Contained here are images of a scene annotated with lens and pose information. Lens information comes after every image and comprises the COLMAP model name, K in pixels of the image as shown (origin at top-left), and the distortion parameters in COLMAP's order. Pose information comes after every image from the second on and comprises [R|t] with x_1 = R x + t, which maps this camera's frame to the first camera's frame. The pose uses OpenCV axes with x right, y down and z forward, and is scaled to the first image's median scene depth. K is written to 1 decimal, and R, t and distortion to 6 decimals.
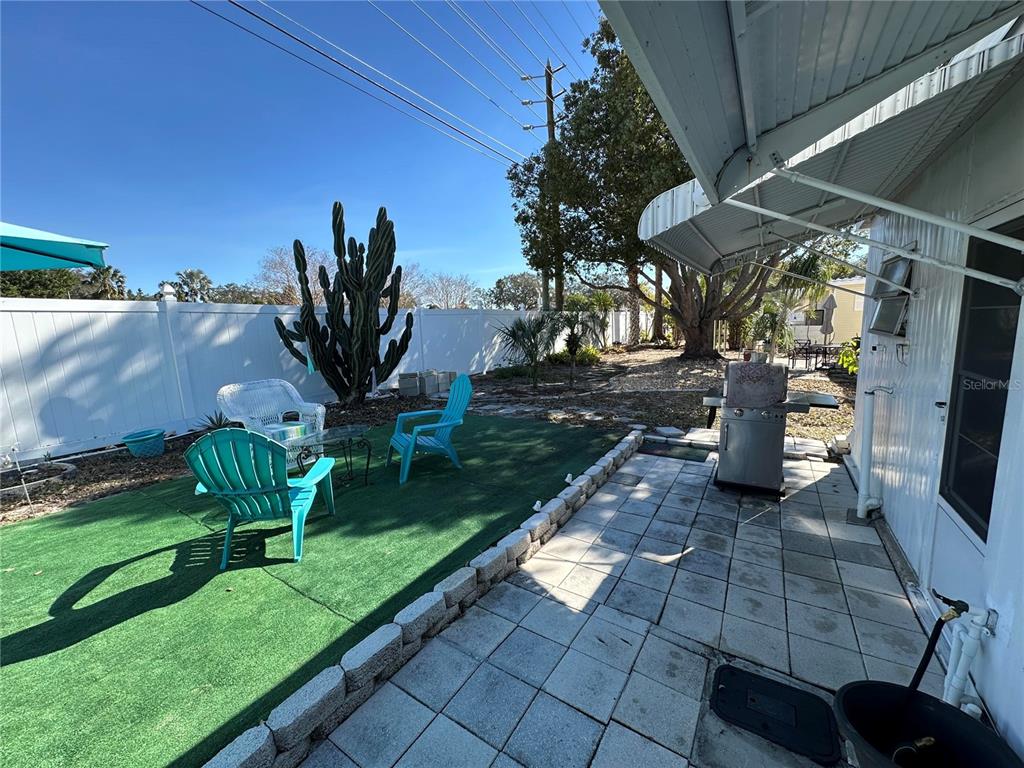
lens RADIAL K [[408.8, 0, 512.2], [0, 408.8, 383.8], [0, 0, 1]] dist [-0.002364, 0.000992]
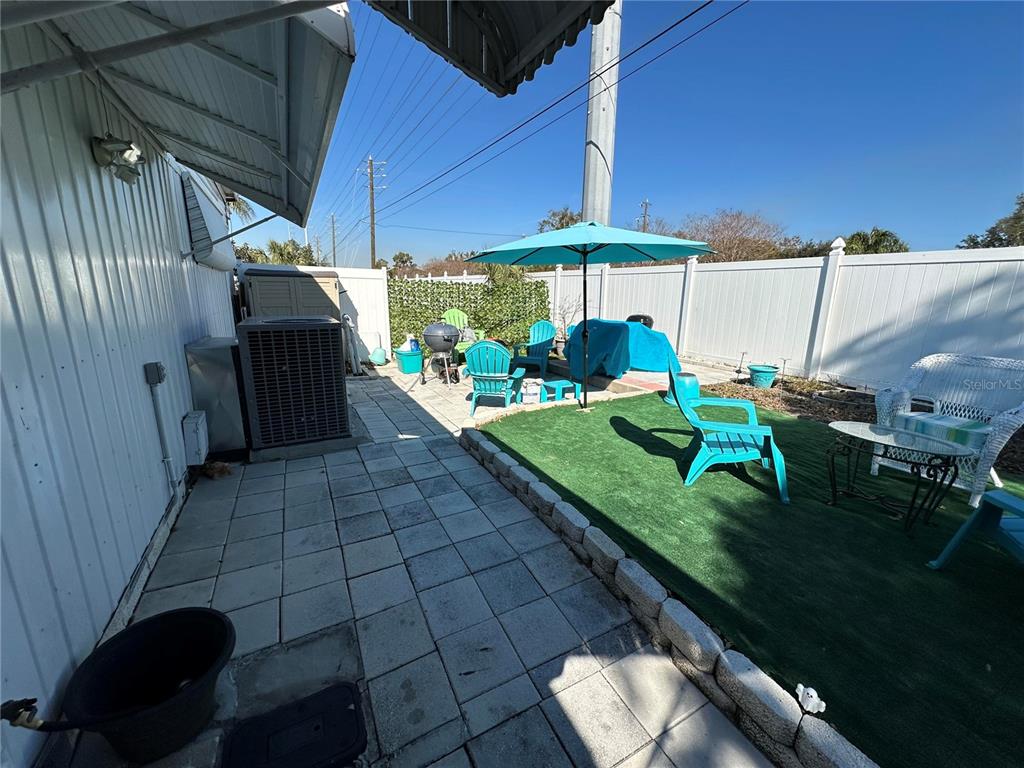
lens RADIAL K [[408.8, 0, 514.7], [0, 408.8, 380.7], [0, 0, 1]] dist [-0.002364, 0.000992]
pose [[-0.493644, 0.214303, -0.842846, 0.771409], [-0.122880, 0.942252, 0.311547, -0.177040], [0.860939, 0.257362, -0.438803, 1.253513]]
